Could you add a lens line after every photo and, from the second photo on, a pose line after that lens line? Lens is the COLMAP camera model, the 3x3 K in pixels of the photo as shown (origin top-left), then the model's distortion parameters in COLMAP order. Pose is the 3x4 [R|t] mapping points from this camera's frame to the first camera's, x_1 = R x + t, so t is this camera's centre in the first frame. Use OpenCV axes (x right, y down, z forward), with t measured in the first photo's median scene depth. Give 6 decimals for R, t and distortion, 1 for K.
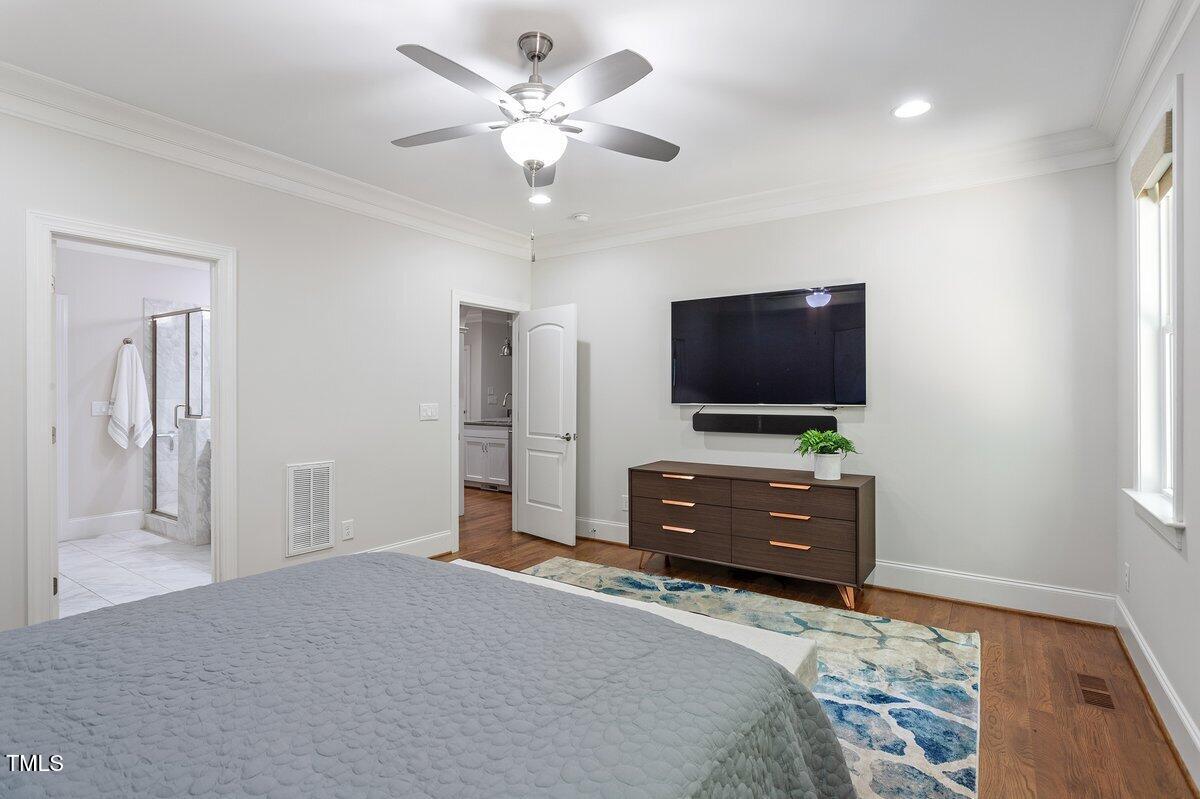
lens RADIAL K [[584.5, 0, 599.4], [0, 584.5, 397.2], [0, 0, 1]] dist [0.000039, 0.000026]
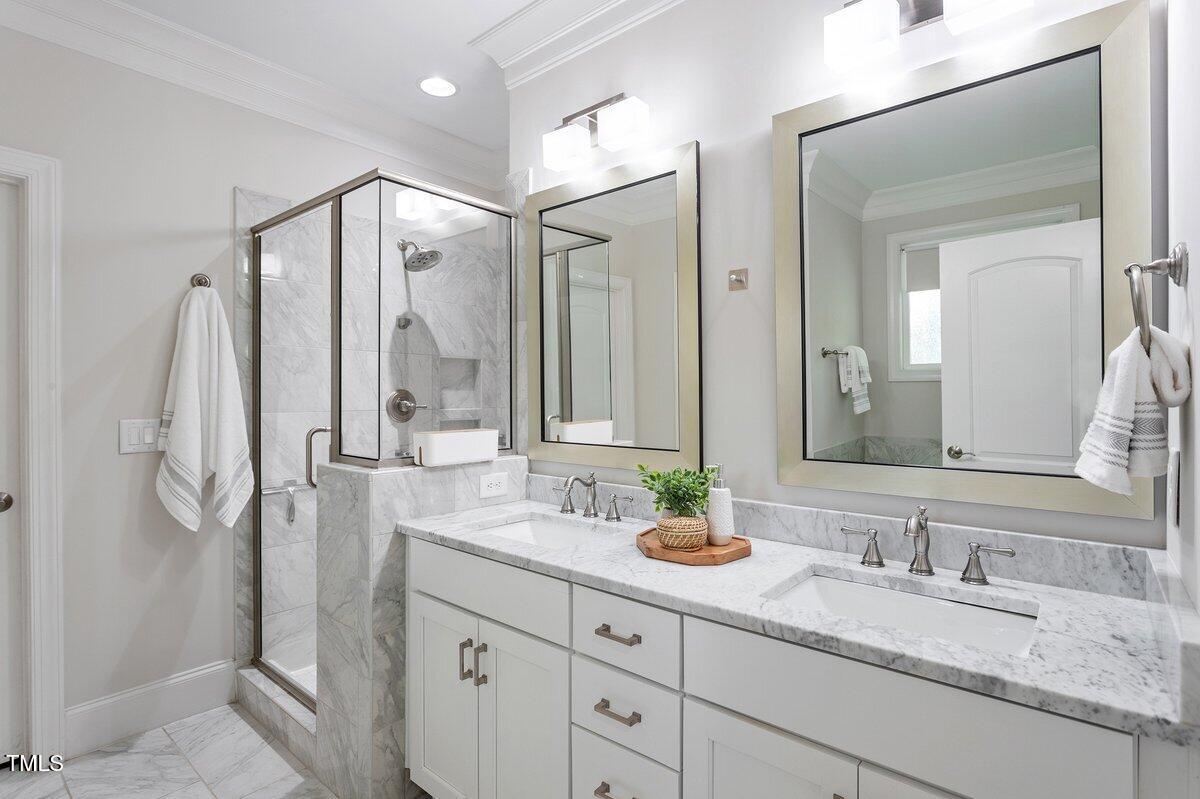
lens RADIAL K [[574.6, 0, 602.9], [0, 574.6, 395.3], [0, 0, 1]] dist [-0.010308, -0.000208]
pose [[0.996101, -0.000236, -0.088223, -0.473405], [0.000182, 1.000000, -0.000624, -0.009515], [0.088224, 0.000605, 0.996101, 0.605944]]
